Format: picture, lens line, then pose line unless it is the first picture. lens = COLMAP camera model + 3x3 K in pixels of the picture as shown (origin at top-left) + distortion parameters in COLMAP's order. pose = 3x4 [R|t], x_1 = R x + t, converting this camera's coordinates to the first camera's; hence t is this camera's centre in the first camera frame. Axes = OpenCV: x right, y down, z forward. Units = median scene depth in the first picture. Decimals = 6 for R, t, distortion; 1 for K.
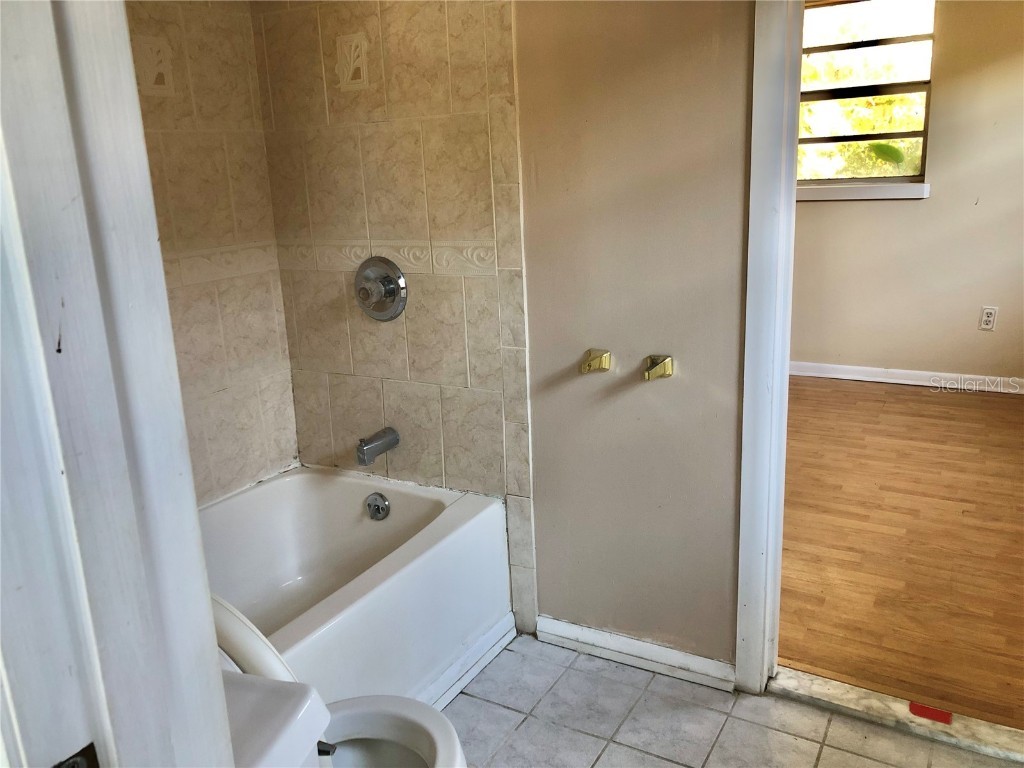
lens RADIAL K [[841.2, 0, 495.4], [0, 841.2, 365.9], [0, 0, 1]] dist [0.052360, -0.035778]
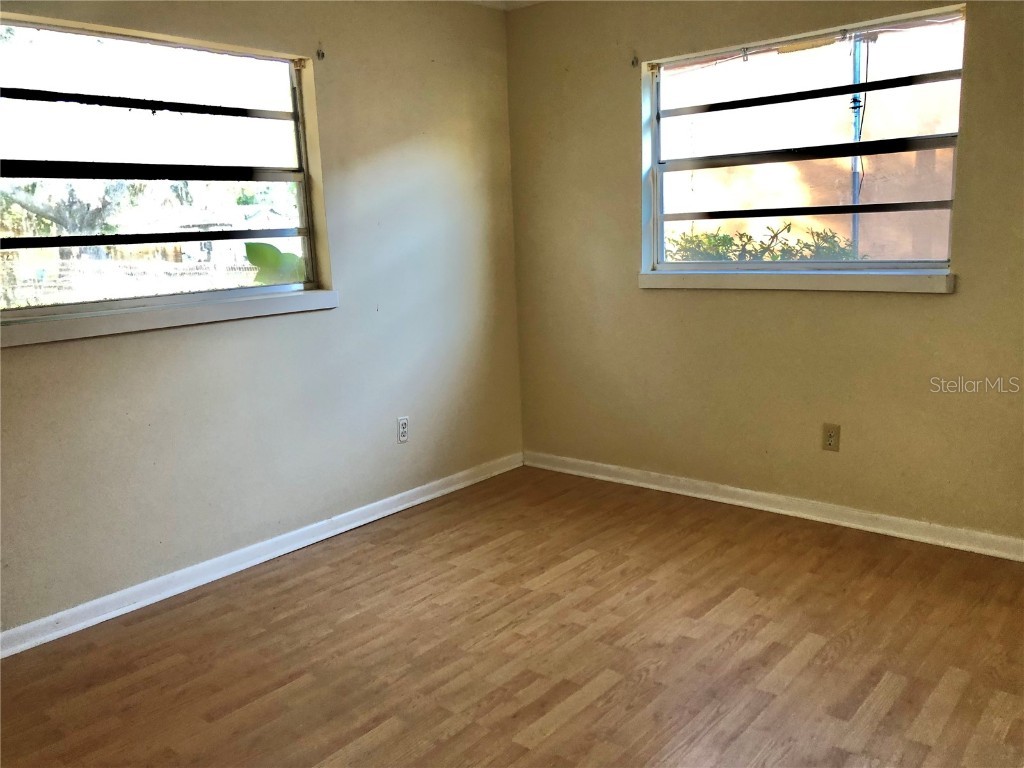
lens RADIAL K [[841.2, 0, 508.1], [0, 841.2, 390.7], [0, 0, 1]] dist [0.052360, -0.035778]
pose [[0.170749, -0.151667, 0.973572, -0.283518], [0.265481, 0.958622, 0.102776, -0.159584], [-0.948875, 0.240916, 0.203949, 0.694801]]
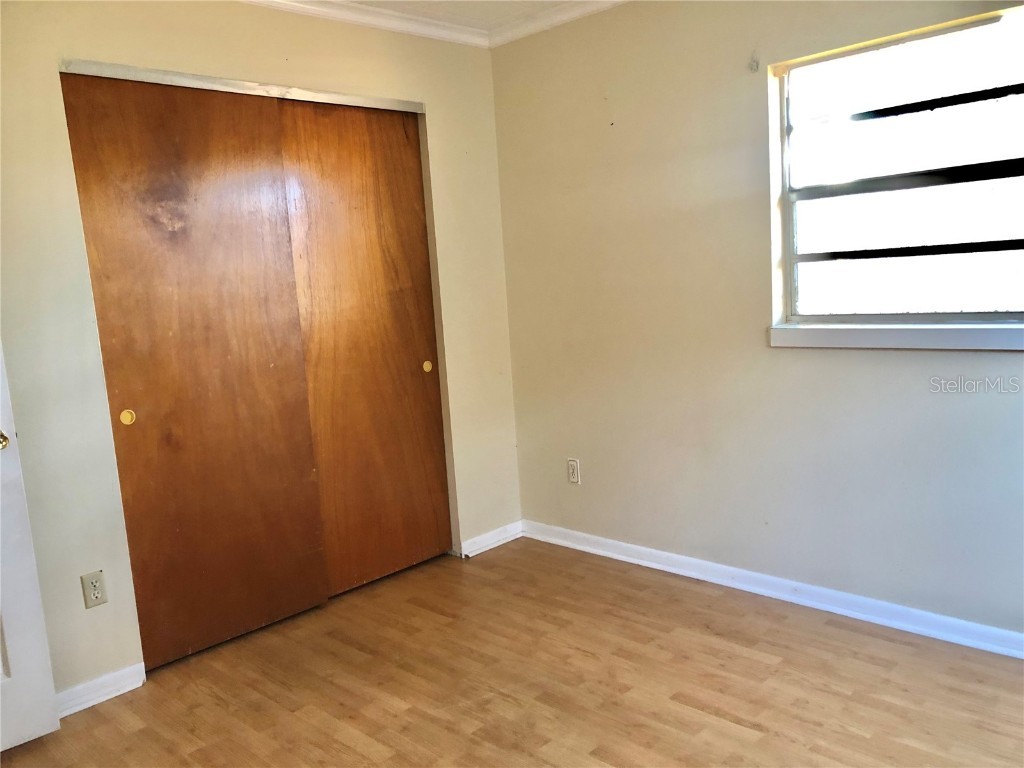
lens RADIAL K [[841.2, 0, 515.6], [0, 841.2, 382.8], [0, 0, 1]] dist [0.052360, -0.035778]
pose [[0.975171, 0.020507, -0.220501, 0.192281], [-0.042410, 0.994567, -0.095063, -0.112705], [0.217354, 0.102054, 0.970743, 0.412063]]
